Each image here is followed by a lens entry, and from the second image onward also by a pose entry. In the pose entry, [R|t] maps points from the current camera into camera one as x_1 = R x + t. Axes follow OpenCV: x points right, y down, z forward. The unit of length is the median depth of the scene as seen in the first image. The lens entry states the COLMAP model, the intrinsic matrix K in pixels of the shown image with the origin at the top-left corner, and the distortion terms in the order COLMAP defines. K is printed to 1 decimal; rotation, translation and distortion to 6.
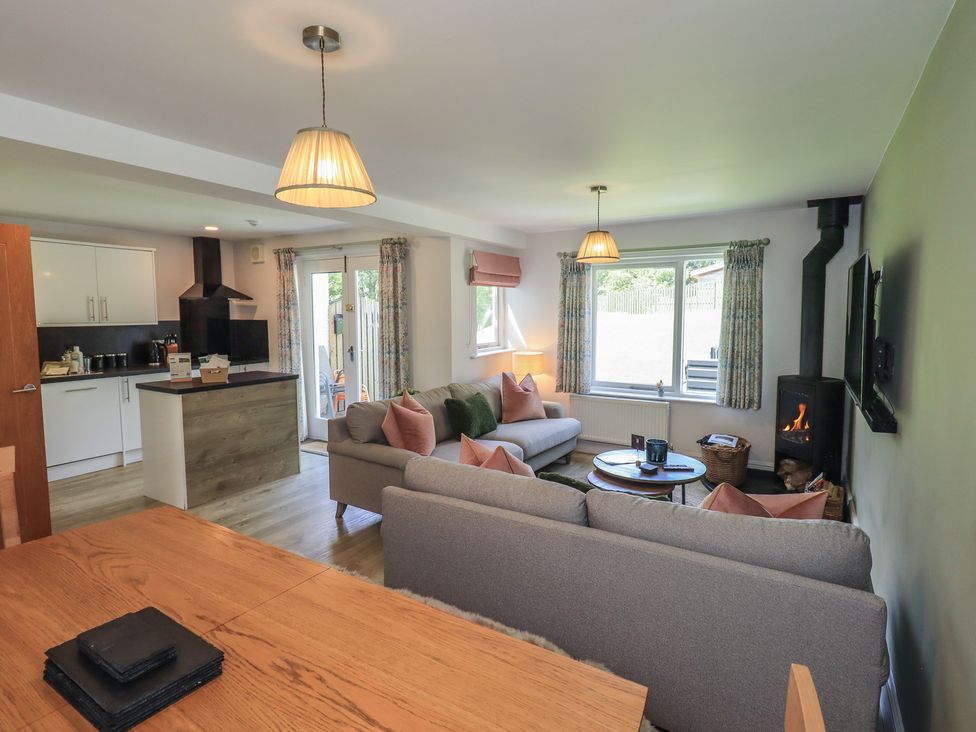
lens RADIAL K [[518.4, 0, 491.3], [0, 518.4, 355.8], [0, 0, 1]] dist [-0.000344, -0.001629]
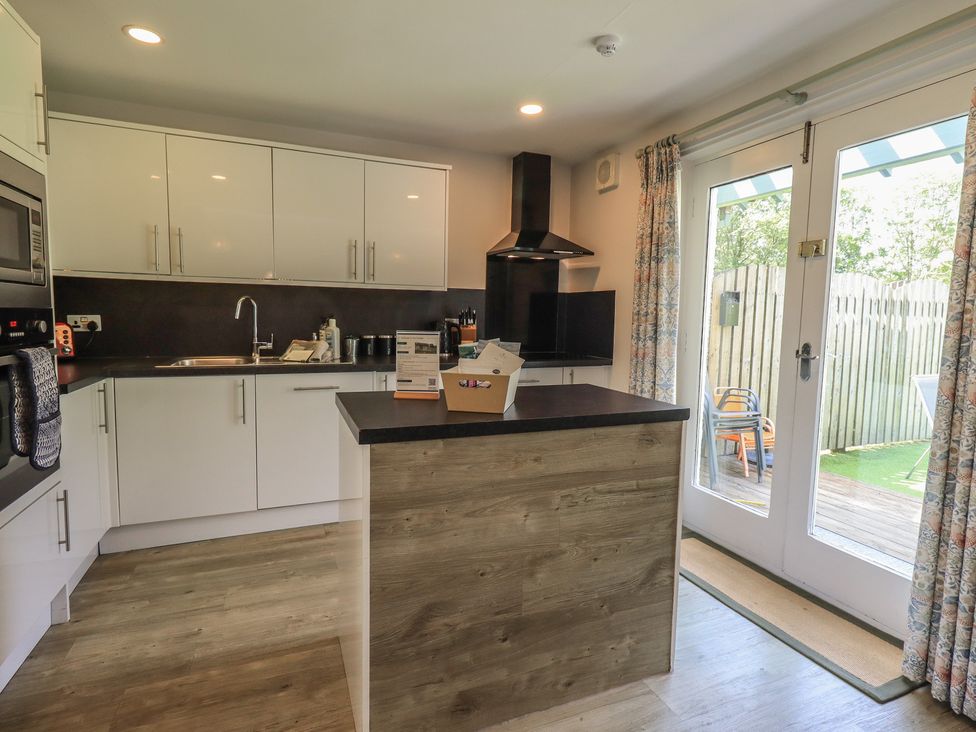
lens RADIAL K [[518.4, 0, 493.7], [0, 518.4, 355.7], [0, 0, 1]] dist [-0.000344, -0.001629]
pose [[0.807625, 0.066230, -0.585966, -0.249999], [-0.071863, 0.997321, 0.013677, 0.003932], [0.585302, 0.031063, 0.810220, 0.574232]]
